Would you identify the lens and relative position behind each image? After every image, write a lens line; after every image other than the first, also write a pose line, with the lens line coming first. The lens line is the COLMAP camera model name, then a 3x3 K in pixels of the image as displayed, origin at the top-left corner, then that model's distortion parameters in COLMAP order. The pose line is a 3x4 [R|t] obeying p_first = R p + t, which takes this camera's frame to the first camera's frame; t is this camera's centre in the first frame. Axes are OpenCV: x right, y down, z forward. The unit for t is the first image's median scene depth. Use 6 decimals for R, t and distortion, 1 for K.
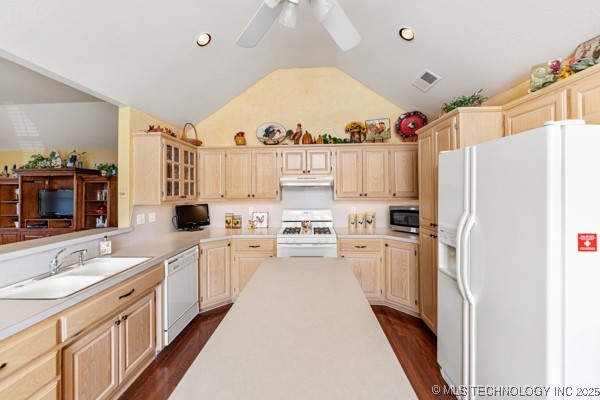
lens RADIAL K [[244.7, 0, 299.0], [0, 244.7, 186.9], [0, 0, 1]] dist [-0.001340, -0.000226]
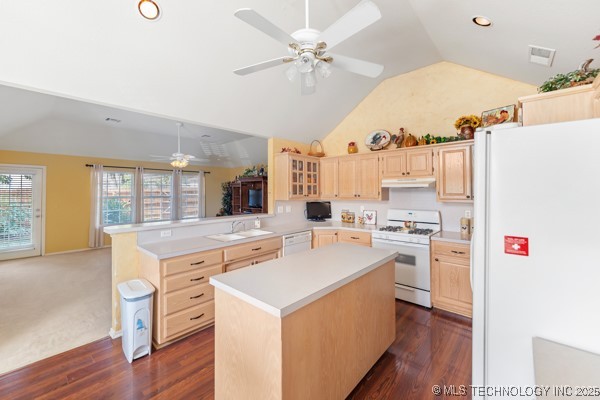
lens RADIAL K [[244.7, 0, 299.0], [0, 244.7, 186.9], [0, 0, 1]] dist [-0.001340, -0.000226]
pose [[0.778903, -0.005245, -0.627123, 0.324628], [0.004026, 0.999986, -0.003363, -0.003425], [0.627132, 0.000095, 0.778913, -0.095848]]
